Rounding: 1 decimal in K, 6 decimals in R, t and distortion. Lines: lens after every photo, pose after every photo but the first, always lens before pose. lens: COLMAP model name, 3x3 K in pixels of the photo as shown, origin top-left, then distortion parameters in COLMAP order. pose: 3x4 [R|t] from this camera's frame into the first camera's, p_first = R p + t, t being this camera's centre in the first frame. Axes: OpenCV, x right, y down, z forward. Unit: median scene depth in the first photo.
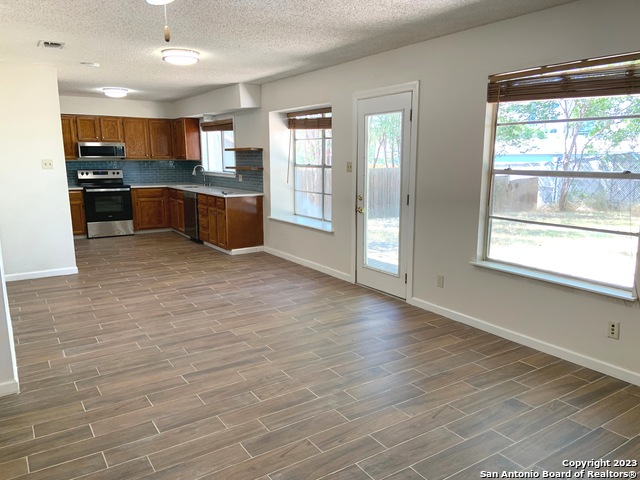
lens RADIAL K [[479.6, 0, 310.4], [0, 479.6, 238.5], [0, 0, 1]] dist [0.127026, -0.154024]
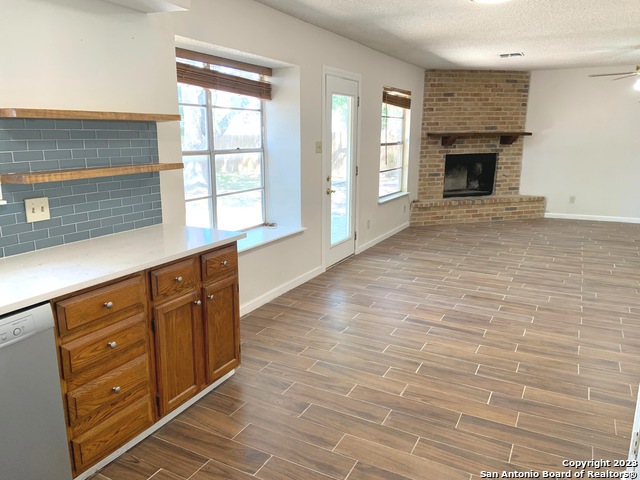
lens RADIAL K [[479.6, 0, 310.4], [0, 479.6, 238.5], [0, 0, 1]] dist [0.127026, -0.154024]
pose [[-0.479019, -0.182068, 0.858715, -0.528227], [0.154728, 0.945423, 0.286765, -0.184345], [-0.864060, 0.270233, -0.424705, 1.072096]]
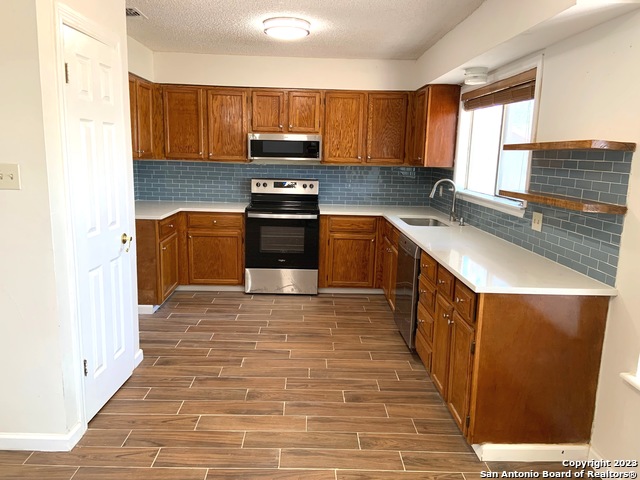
lens RADIAL K [[479.6, 0, 310.4], [0, 479.6, 238.5], [0, 0, 1]] dist [0.127026, -0.154024]
pose [[0.845422, 0.118706, -0.520740, -0.102401], [-0.119104, 0.992338, 0.032845, -0.113320], [0.520649, 0.034254, 0.853083, 0.631909]]
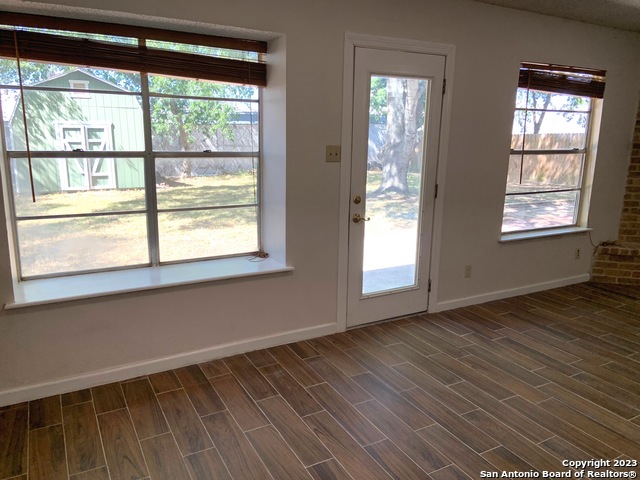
lens RADIAL K [[489.1, 0, 318.6], [0, 489.1, 226.8], [0, 0, 1]] dist [0.128055, -0.157440]
pose [[0.062007, -0.187839, 0.980241, -0.411289], [0.154719, 0.972067, 0.176486, -0.127776], [-0.986011, 0.140719, 0.089337, 0.726020]]
